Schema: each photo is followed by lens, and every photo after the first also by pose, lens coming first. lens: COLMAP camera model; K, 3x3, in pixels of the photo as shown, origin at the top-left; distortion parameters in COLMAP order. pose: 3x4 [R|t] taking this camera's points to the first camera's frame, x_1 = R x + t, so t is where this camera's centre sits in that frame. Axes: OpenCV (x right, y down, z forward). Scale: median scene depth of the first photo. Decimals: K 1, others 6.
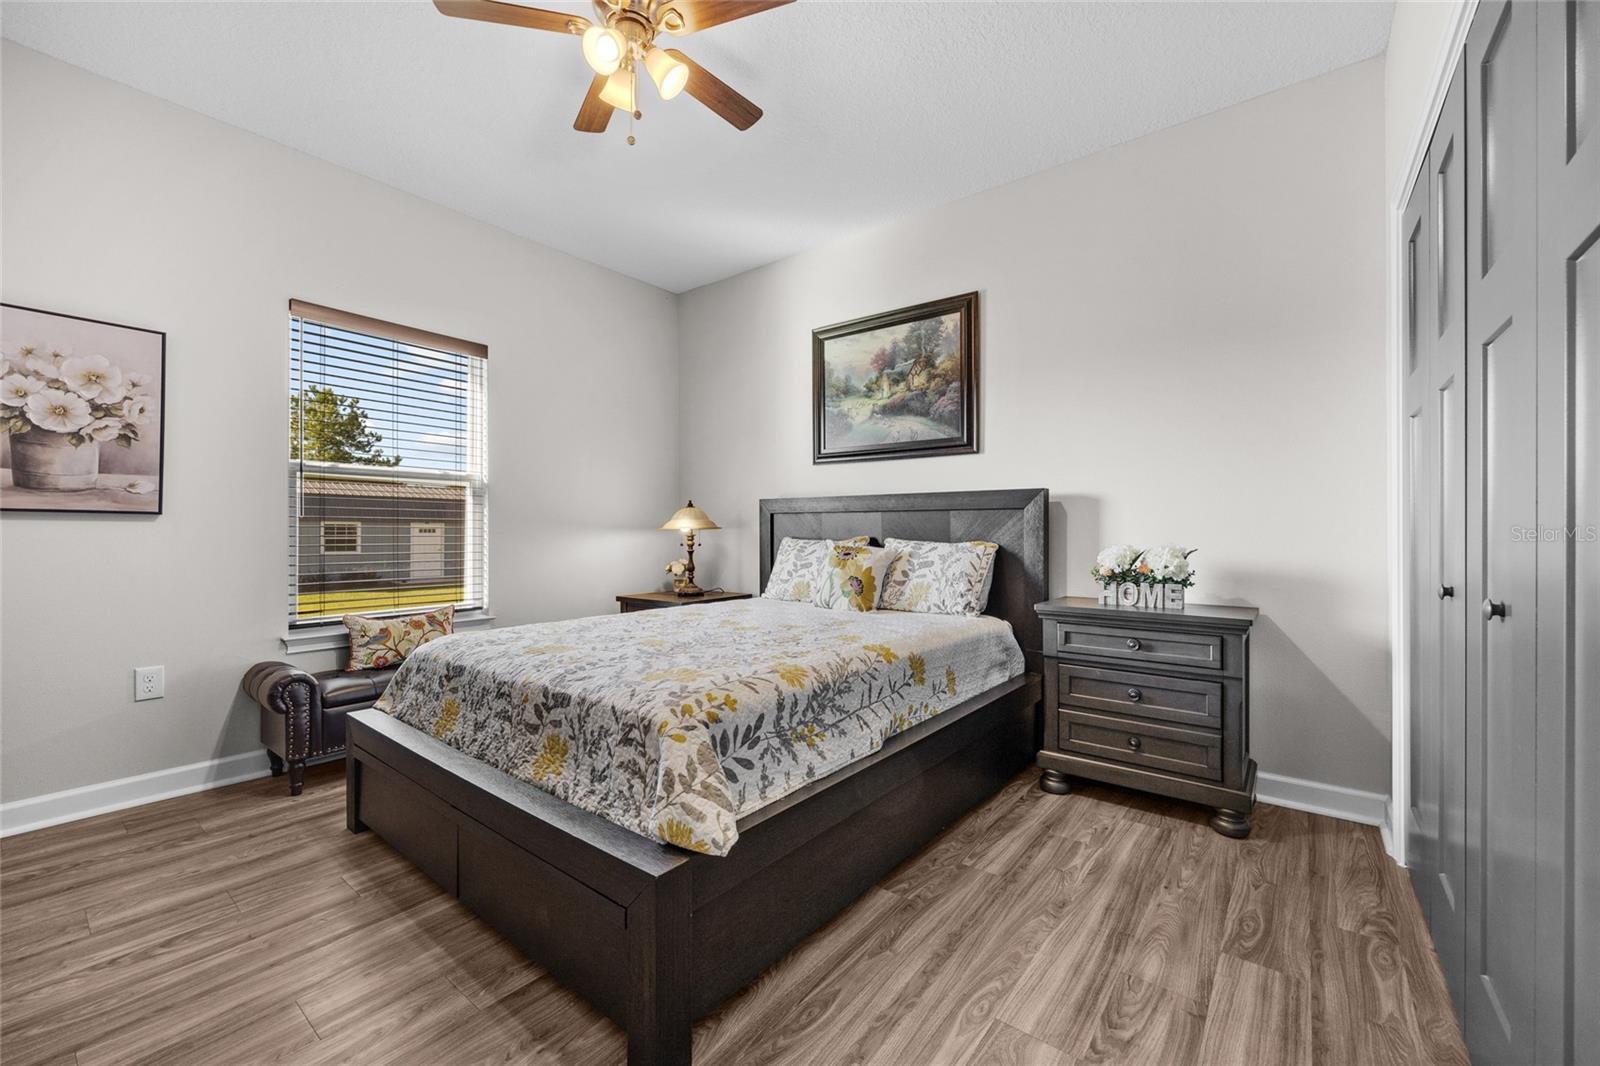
lens RADIAL K [[651.5, 0, 794.5], [0, 651.5, 530.4], [0, 0, 1]] dist [-0.003687, 0.000109]
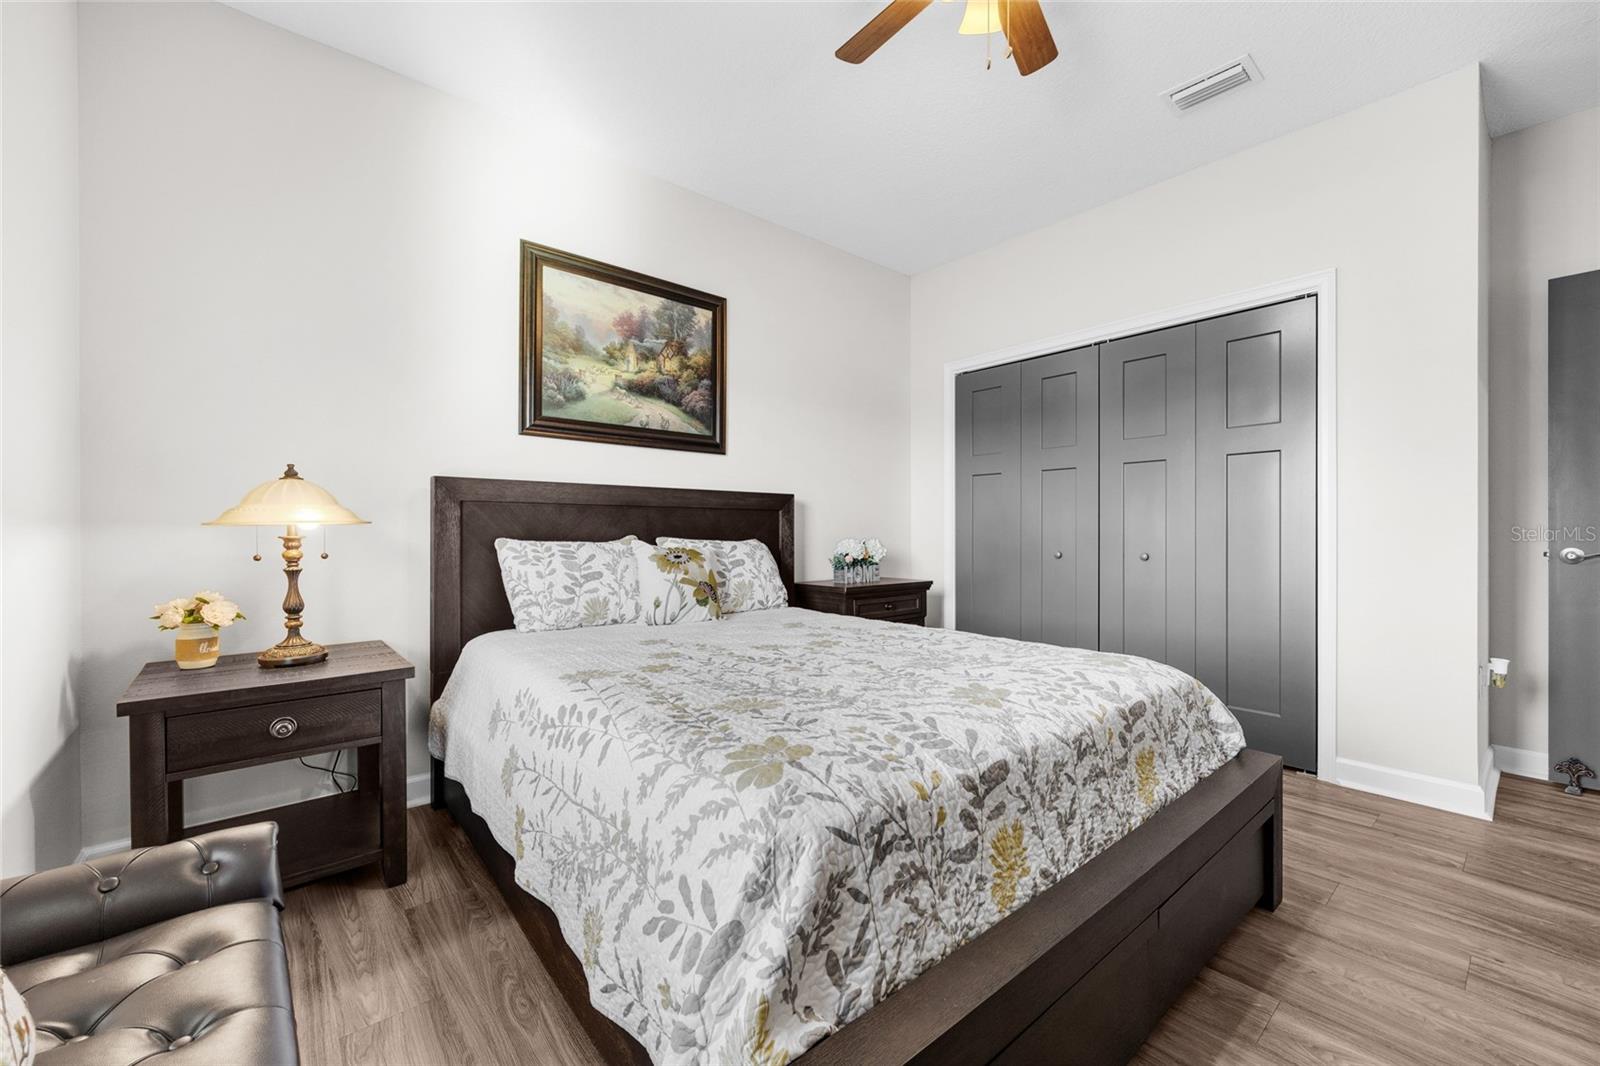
lens RADIAL K [[651.5, 0, 798.6], [0, 651.5, 532.5], [0, 0, 1]] dist [-0.003687, 0.000109]
pose [[0.173266, -0.001752, 0.984873, -0.678924], [0.001192, 0.999998, 0.001569, 0.003974], [-0.984874, 0.000902, 0.173268, 0.662470]]
